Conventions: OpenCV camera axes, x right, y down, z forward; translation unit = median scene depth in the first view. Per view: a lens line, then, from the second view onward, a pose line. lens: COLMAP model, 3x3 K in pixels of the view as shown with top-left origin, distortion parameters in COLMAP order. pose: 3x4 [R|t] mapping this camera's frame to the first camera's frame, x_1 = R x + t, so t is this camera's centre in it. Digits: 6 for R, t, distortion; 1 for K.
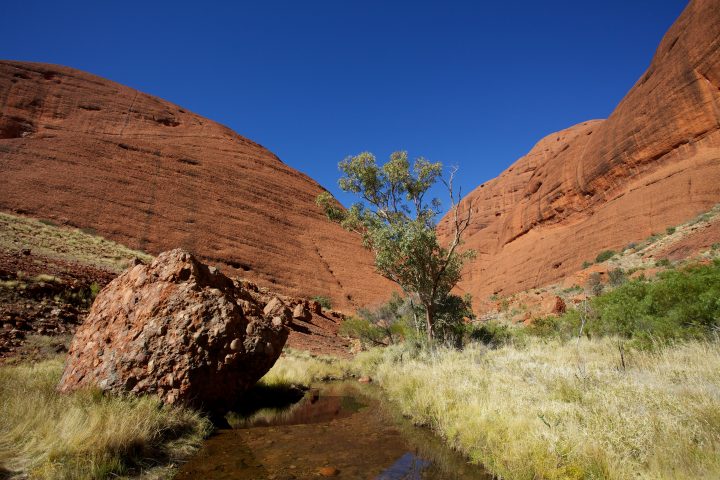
lens RADIAL K [[347.3, 0, 360.0], [0, 347.3, 226.9], [0, 0, 1]] dist [-0.048247, 0.021611]
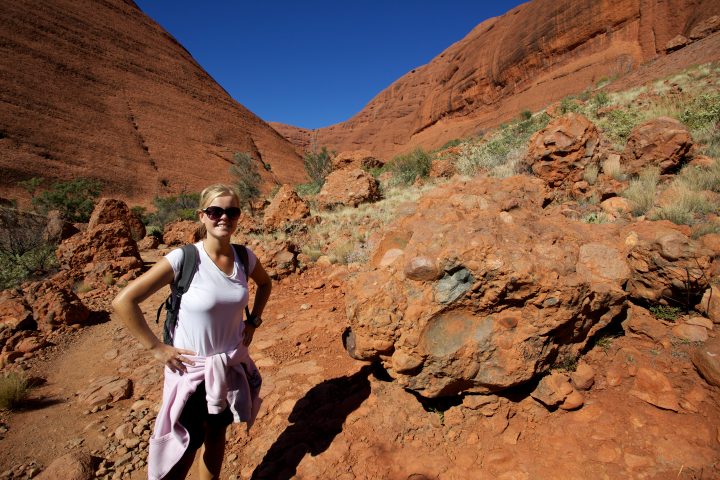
lens RADIAL K [[347.3, 0, 360.0], [0, 347.3, 226.9], [0, 0, 1]] dist [-0.048247, 0.021611]
pose [[0.980826, 0.024285, 0.193365, 0.158559], [-0.084212, 0.947604, 0.308149, 0.014772], [-0.175750, -0.318524, 0.931480, 0.107645]]
